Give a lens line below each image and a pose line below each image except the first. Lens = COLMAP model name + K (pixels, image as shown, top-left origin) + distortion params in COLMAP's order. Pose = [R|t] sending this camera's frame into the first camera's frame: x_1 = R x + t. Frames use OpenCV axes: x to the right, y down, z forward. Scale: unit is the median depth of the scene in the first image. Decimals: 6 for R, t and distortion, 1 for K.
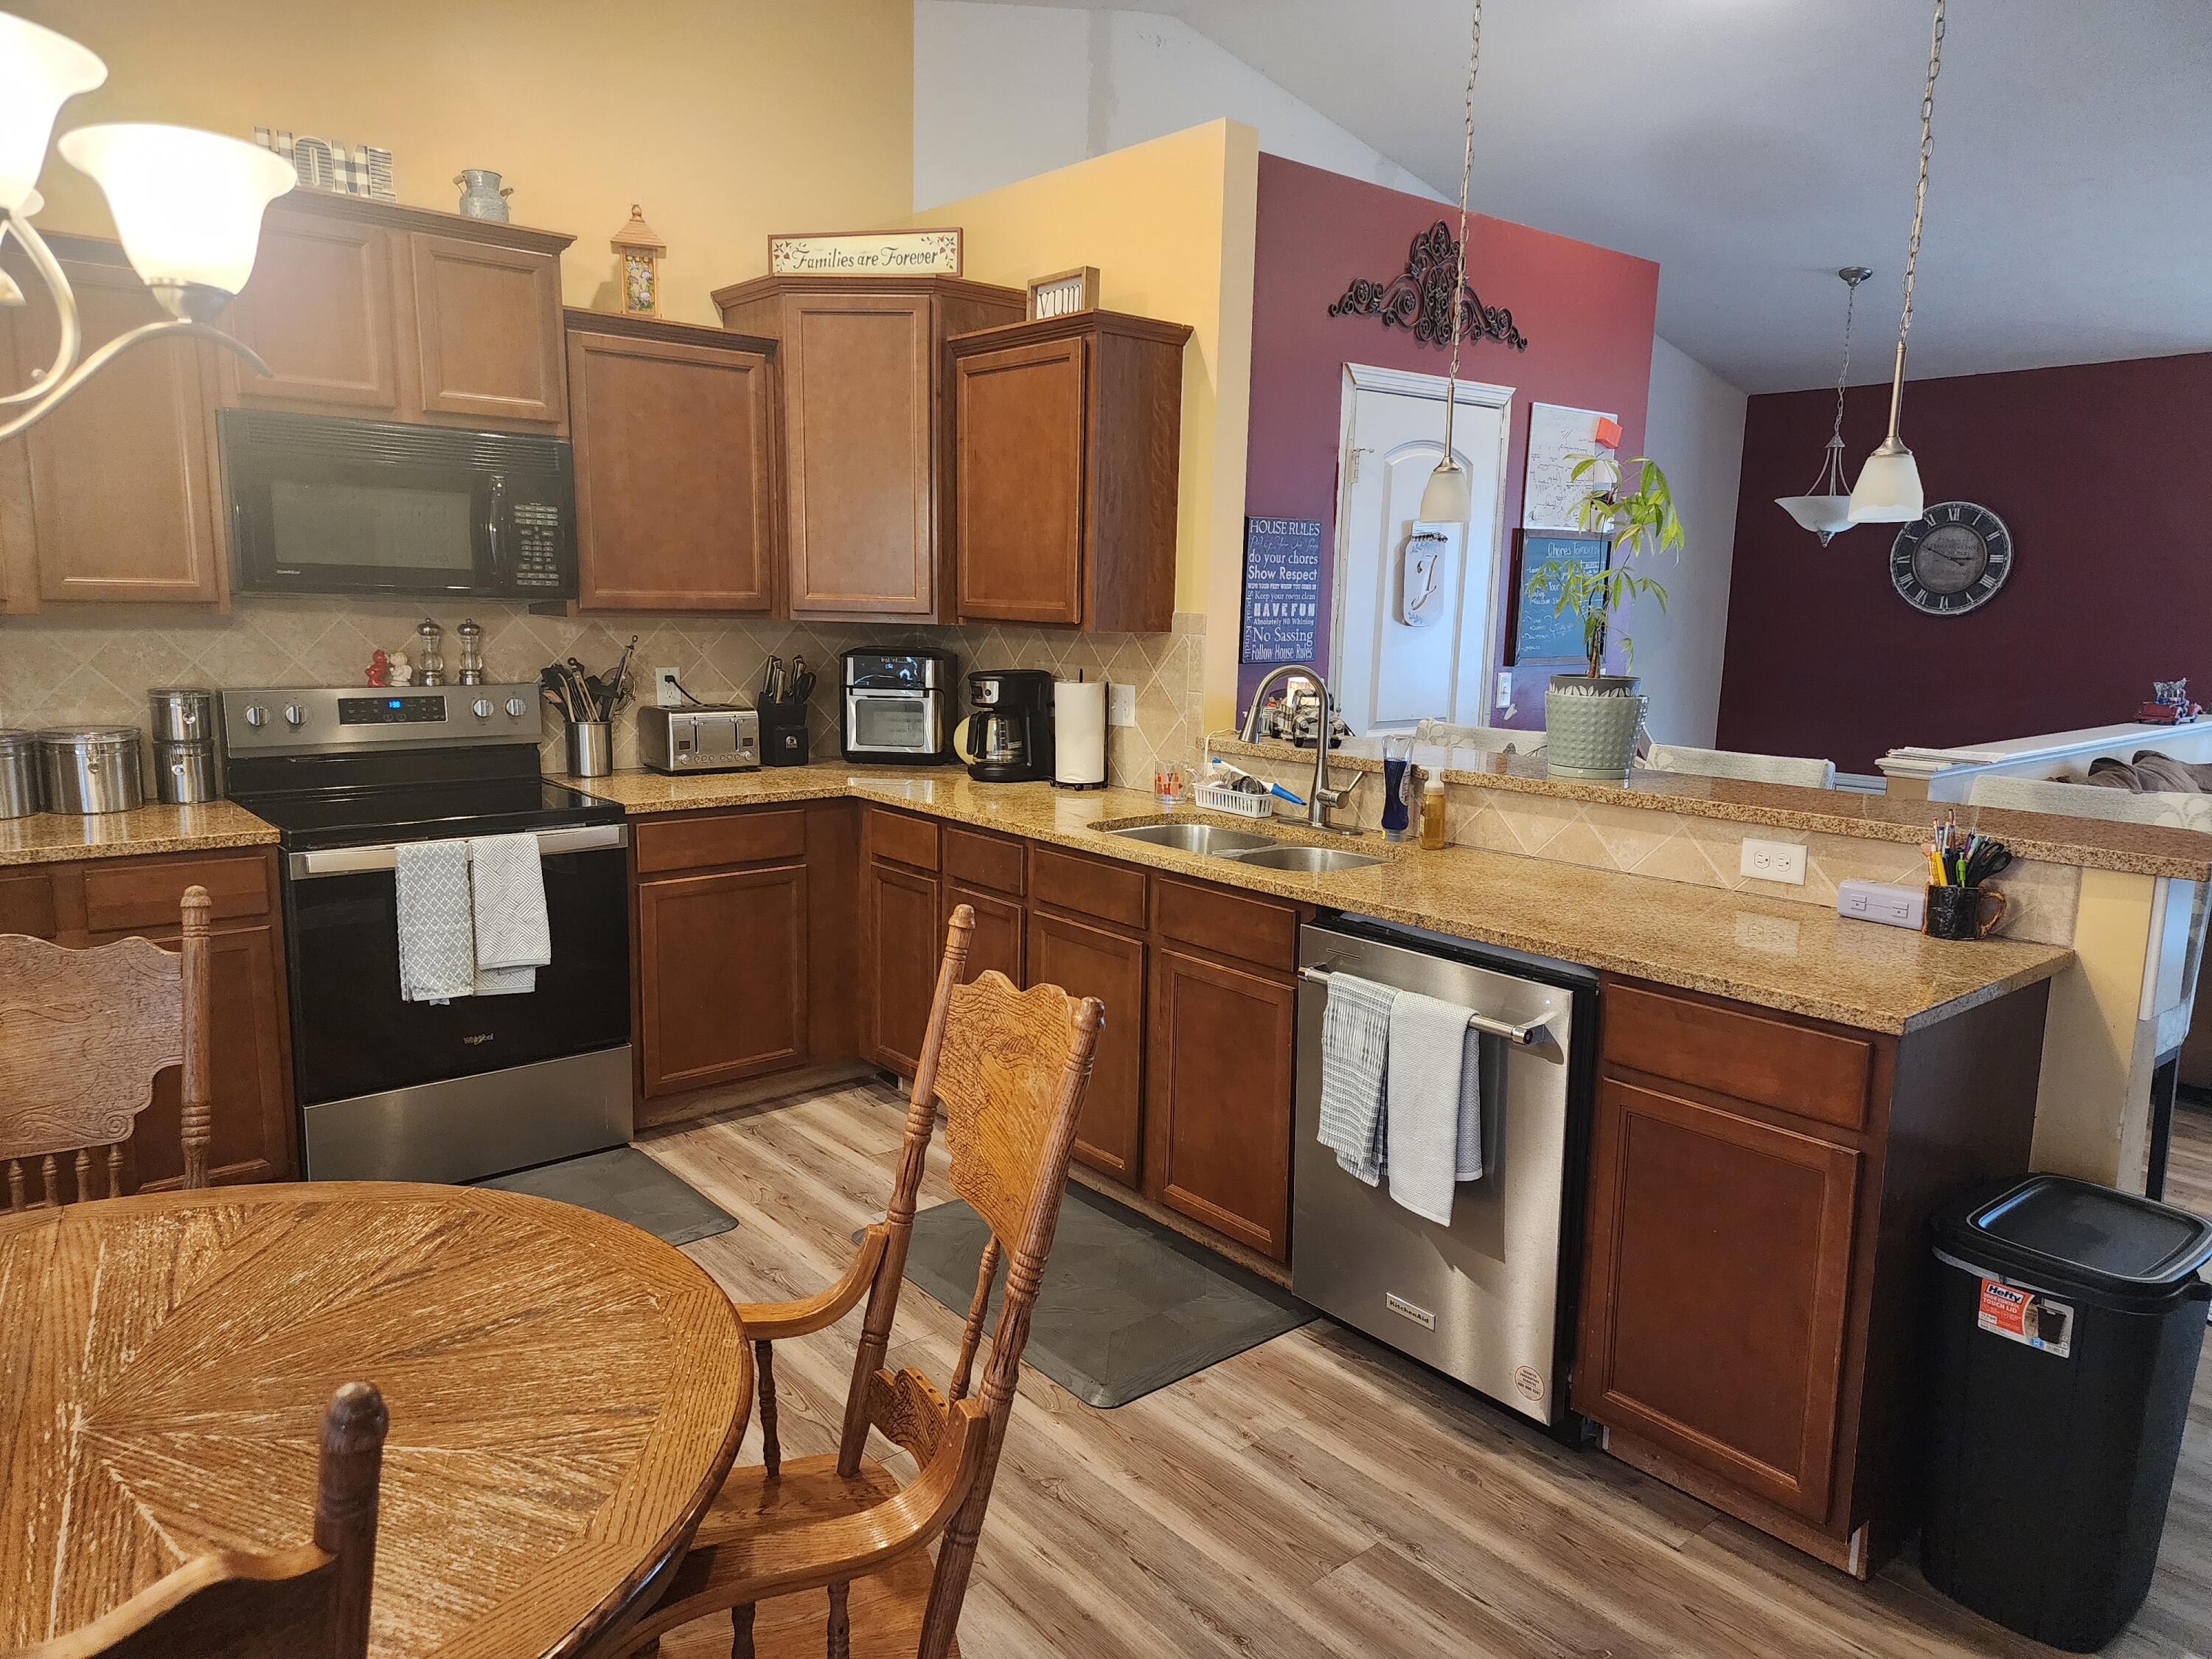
lens RADIAL K [[1469.0, 0, 1105.1], [0, 1469.0, 830.9], [0, 0, 1]] dist [0.026639, 0.002193]
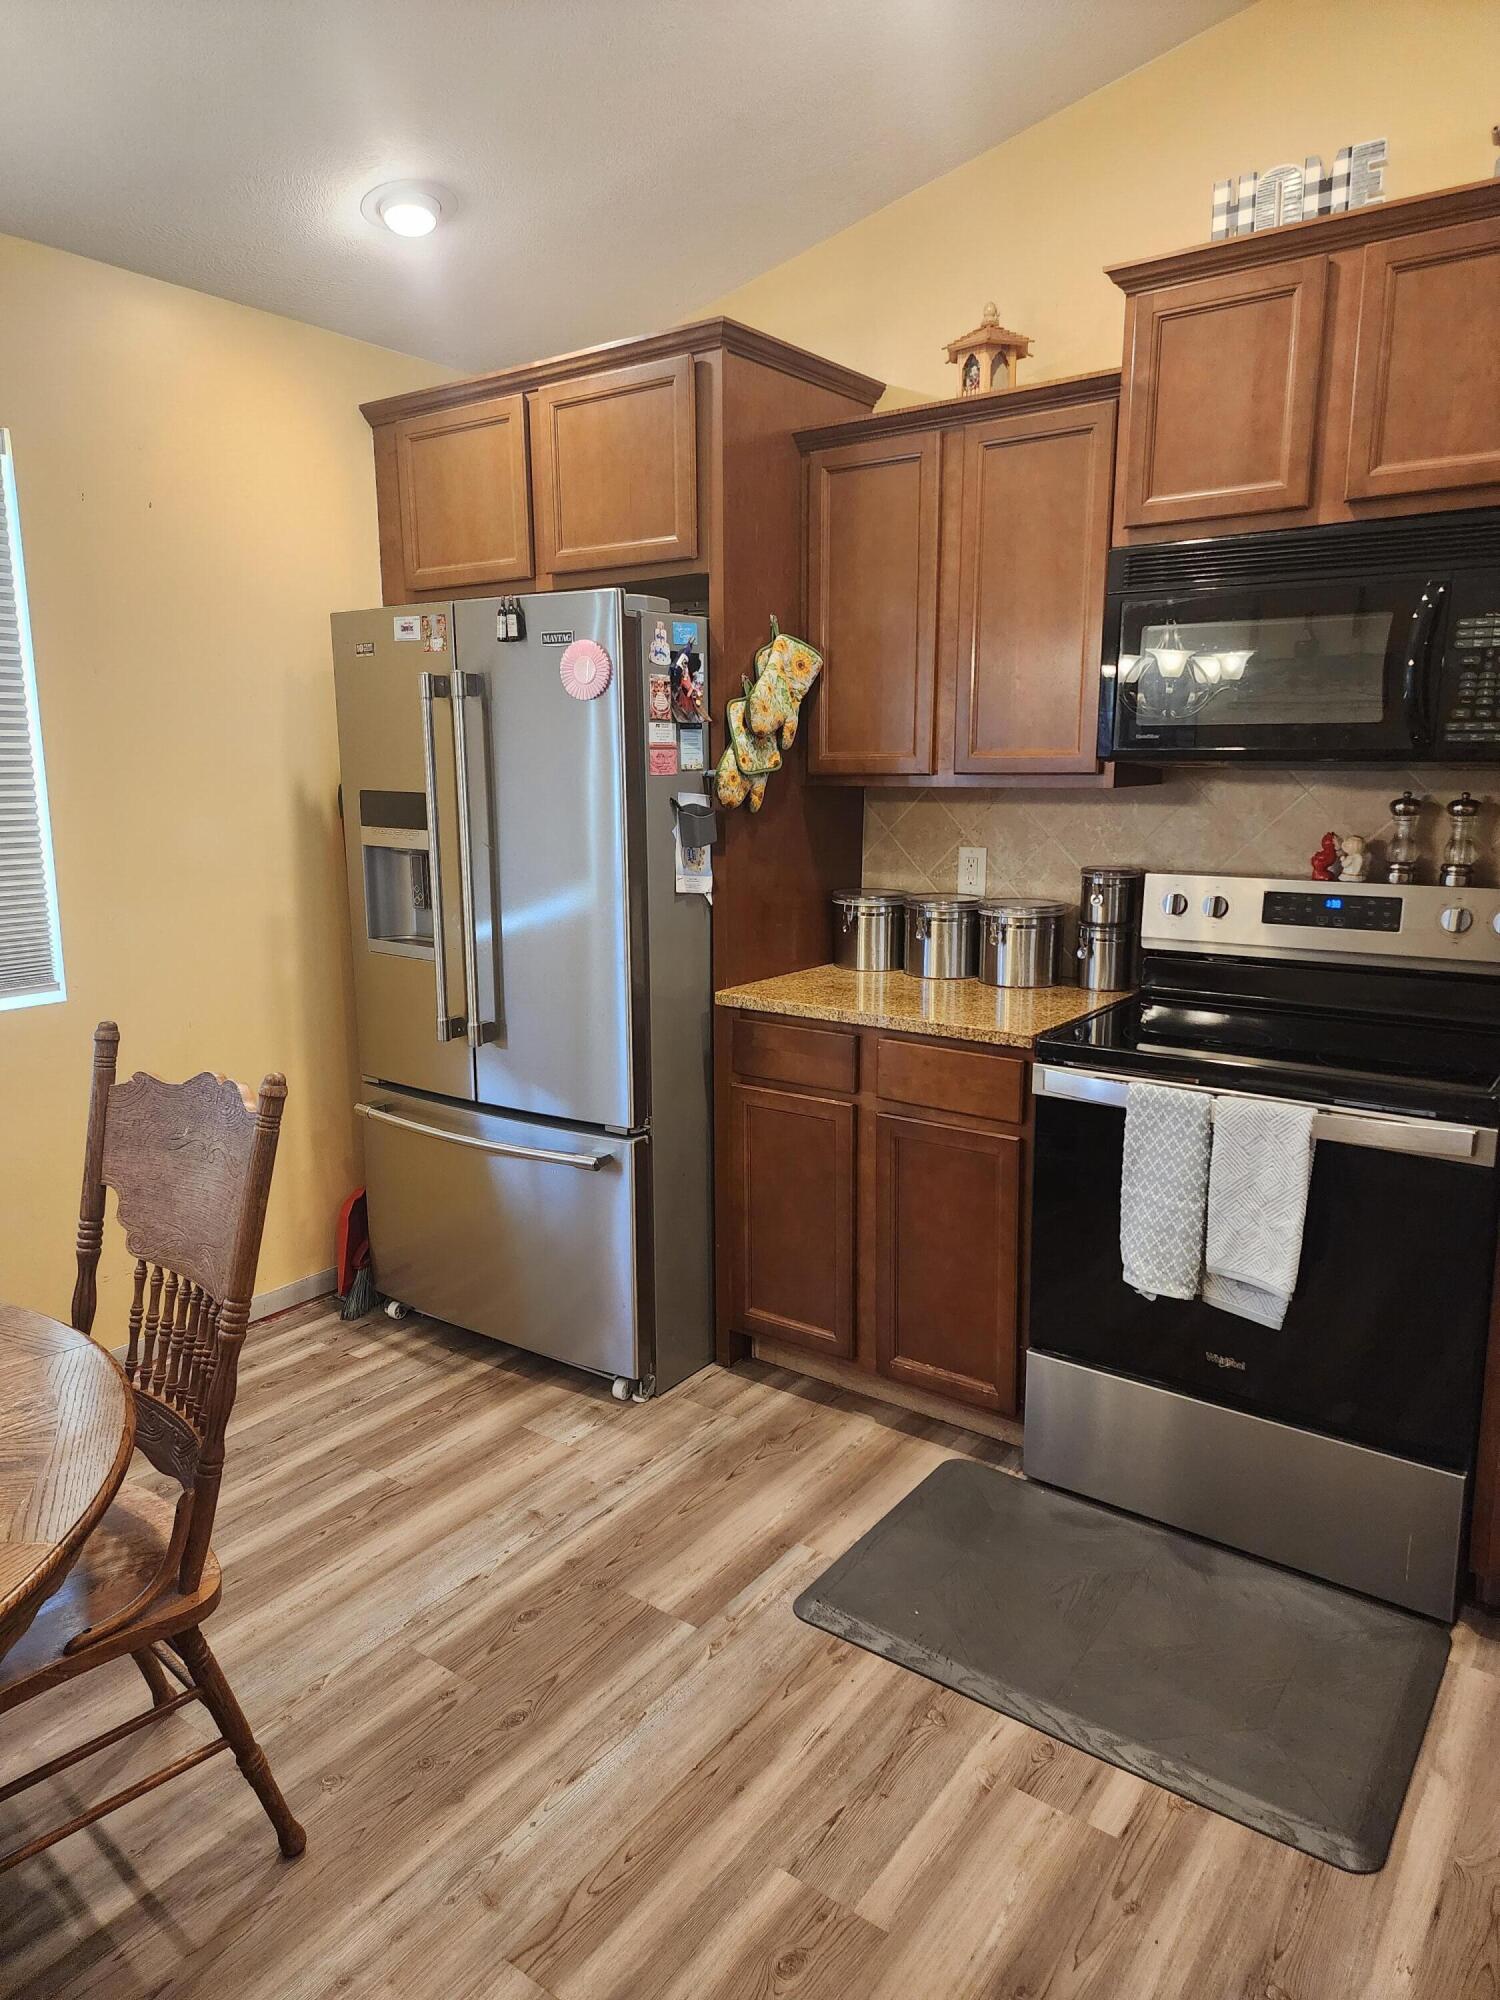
lens RADIAL K [[1328.2, 0, 749.4], [0, 1328.2, 994.4], [0, 0, 1]] dist [0.026639, 0.002193]
pose [[0.244095, 0.149653, -0.958134, 0.131133], [-0.151415, 0.981784, 0.114772, -0.081129], [0.957857, 0.117061, 0.262309, 0.590766]]
